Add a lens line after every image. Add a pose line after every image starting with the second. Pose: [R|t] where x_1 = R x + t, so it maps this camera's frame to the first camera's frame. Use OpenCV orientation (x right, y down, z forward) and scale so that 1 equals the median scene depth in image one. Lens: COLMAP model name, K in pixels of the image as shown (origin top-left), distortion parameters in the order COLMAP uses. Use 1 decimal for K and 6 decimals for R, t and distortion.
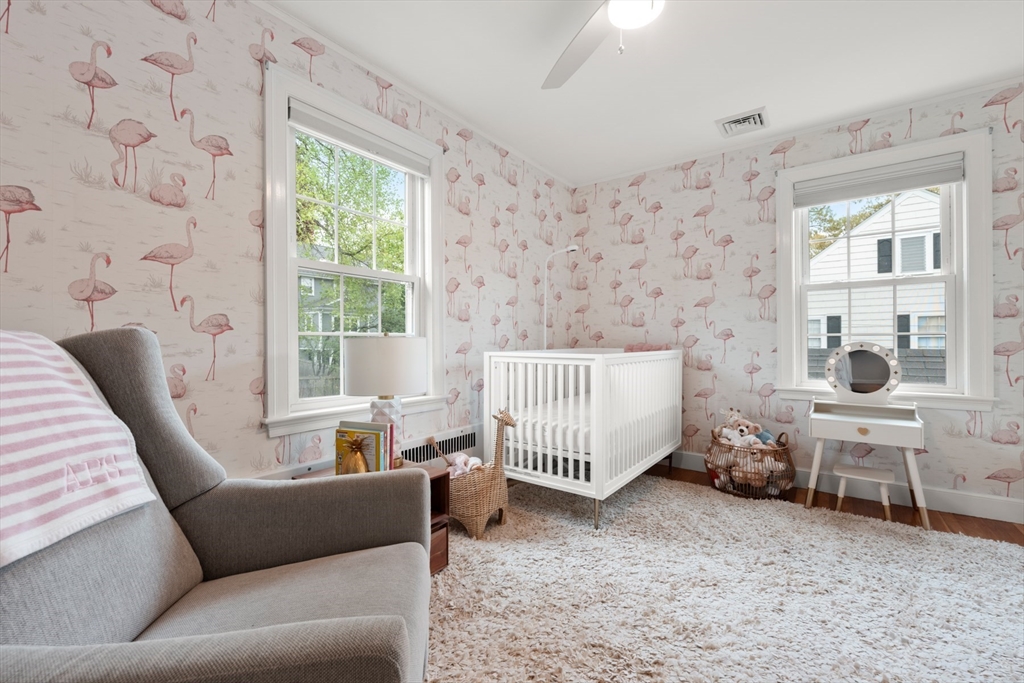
lens RADIAL K [[423.3, 0, 512.0], [0, 423.3, 341.5], [0, 0, 1]] dist [-0.000801, -0.000194]
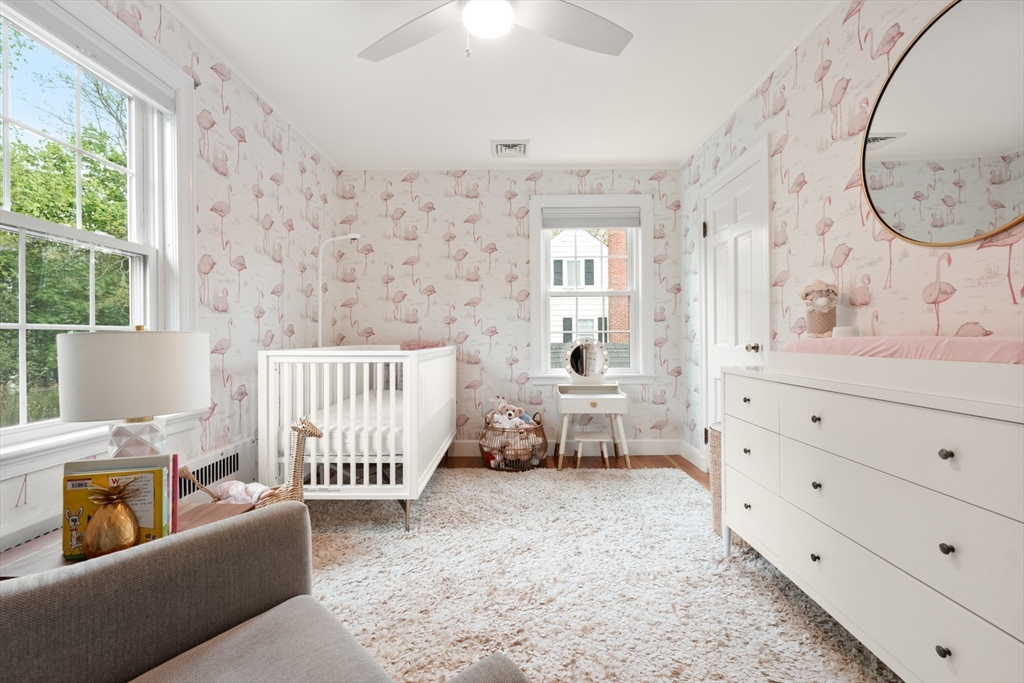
lens RADIAL K [[428.5, 0, 508.9], [0, 428.5, 339.5], [0, 0, 1]] dist [-0.000105, -0.000065]
pose [[0.811225, -0.004433, 0.584717, -0.156624], [0.002724, 0.999989, 0.003802, 0.001009], [-0.584727, -0.001492, 0.811228, 0.057495]]
